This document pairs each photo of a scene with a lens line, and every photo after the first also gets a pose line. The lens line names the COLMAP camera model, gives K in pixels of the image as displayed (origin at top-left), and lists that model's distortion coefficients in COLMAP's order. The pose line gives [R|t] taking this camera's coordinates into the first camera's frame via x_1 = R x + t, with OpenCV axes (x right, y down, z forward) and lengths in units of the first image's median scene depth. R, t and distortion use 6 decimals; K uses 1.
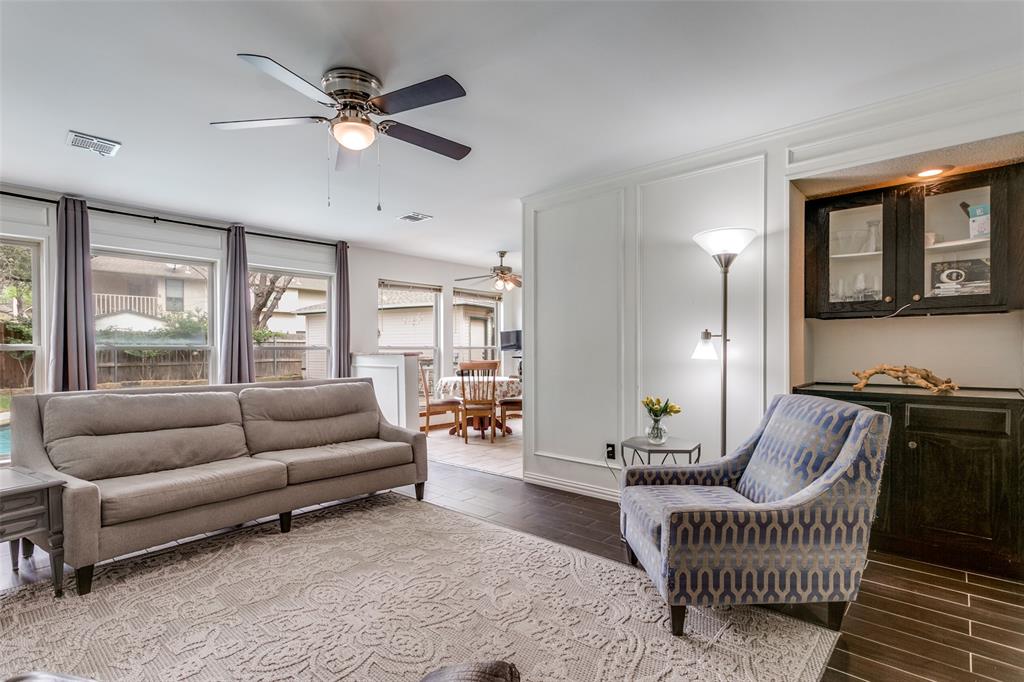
lens RADIAL K [[495.7, 0, 512.9], [0, 495.7, 351.3], [0, 0, 1]] dist [0.003074, 0.001658]
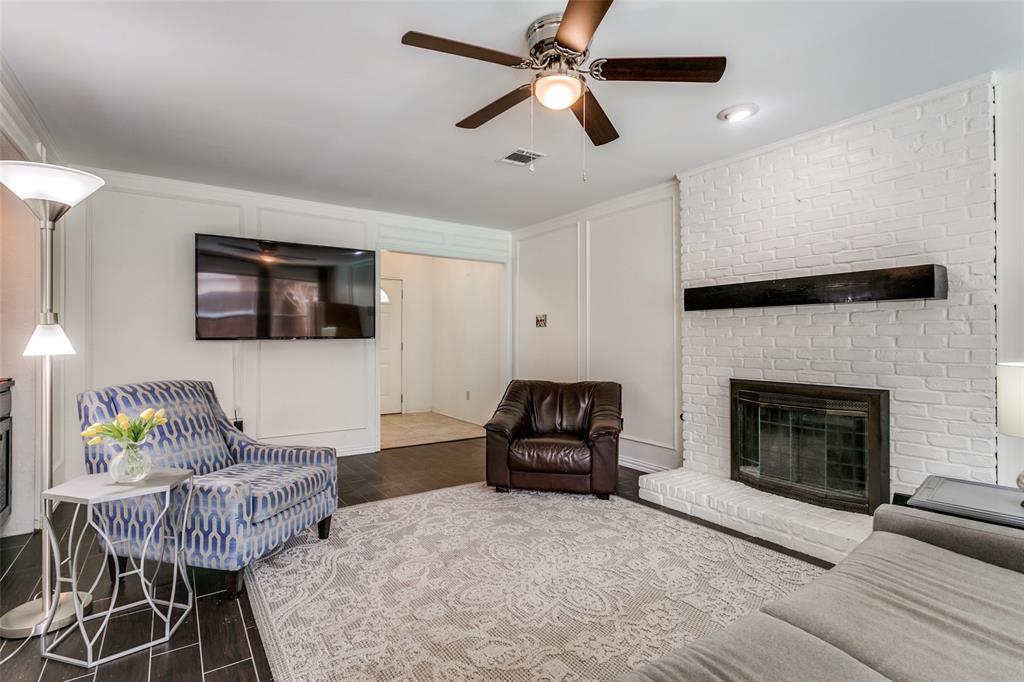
lens RADIAL K [[495.7, 0, 511.9], [0, 495.7, 336.5], [0, 0, 1]] dist [0.003074, 0.001658]
pose [[-0.975487, -0.002847, 0.220039, -0.313298], [-0.002422, 0.999995, 0.002200, -0.005555], [-0.220044, 0.001613, -0.975489, 1.368747]]
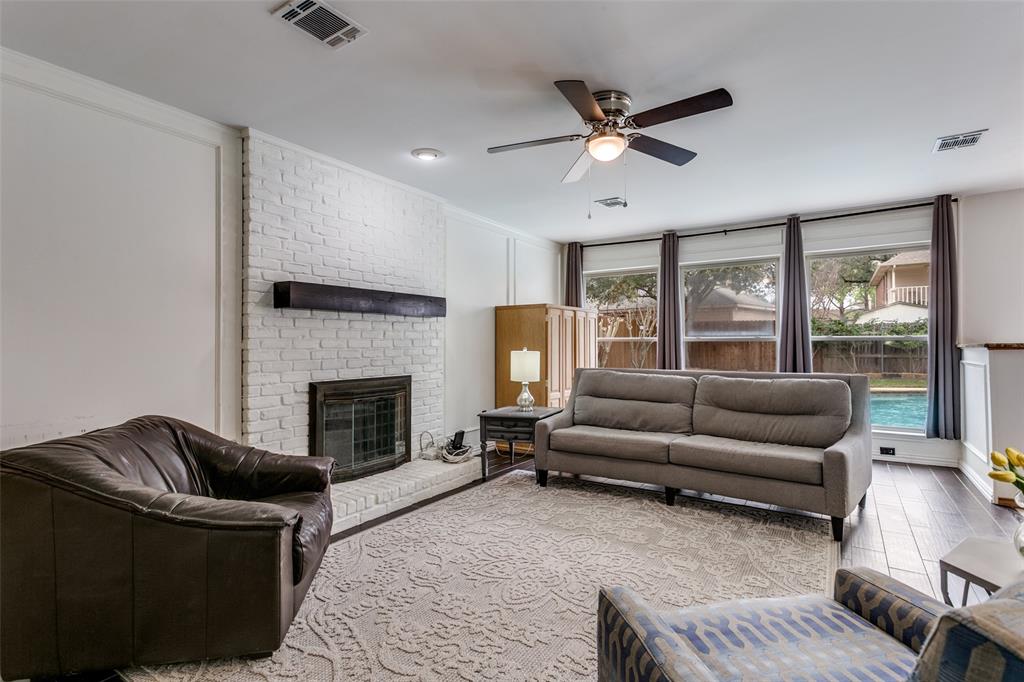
lens RADIAL K [[495.7, 0, 514.5], [0, 495.7, 336.8], [0, 0, 1]] dist [0.003074, 0.001658]
pose [[0.152933, -0.010889, -0.988177, 0.554517], [-0.002300, 0.999933, -0.011374, 0.002469], [0.988234, 0.004012, 0.152897, 0.462481]]
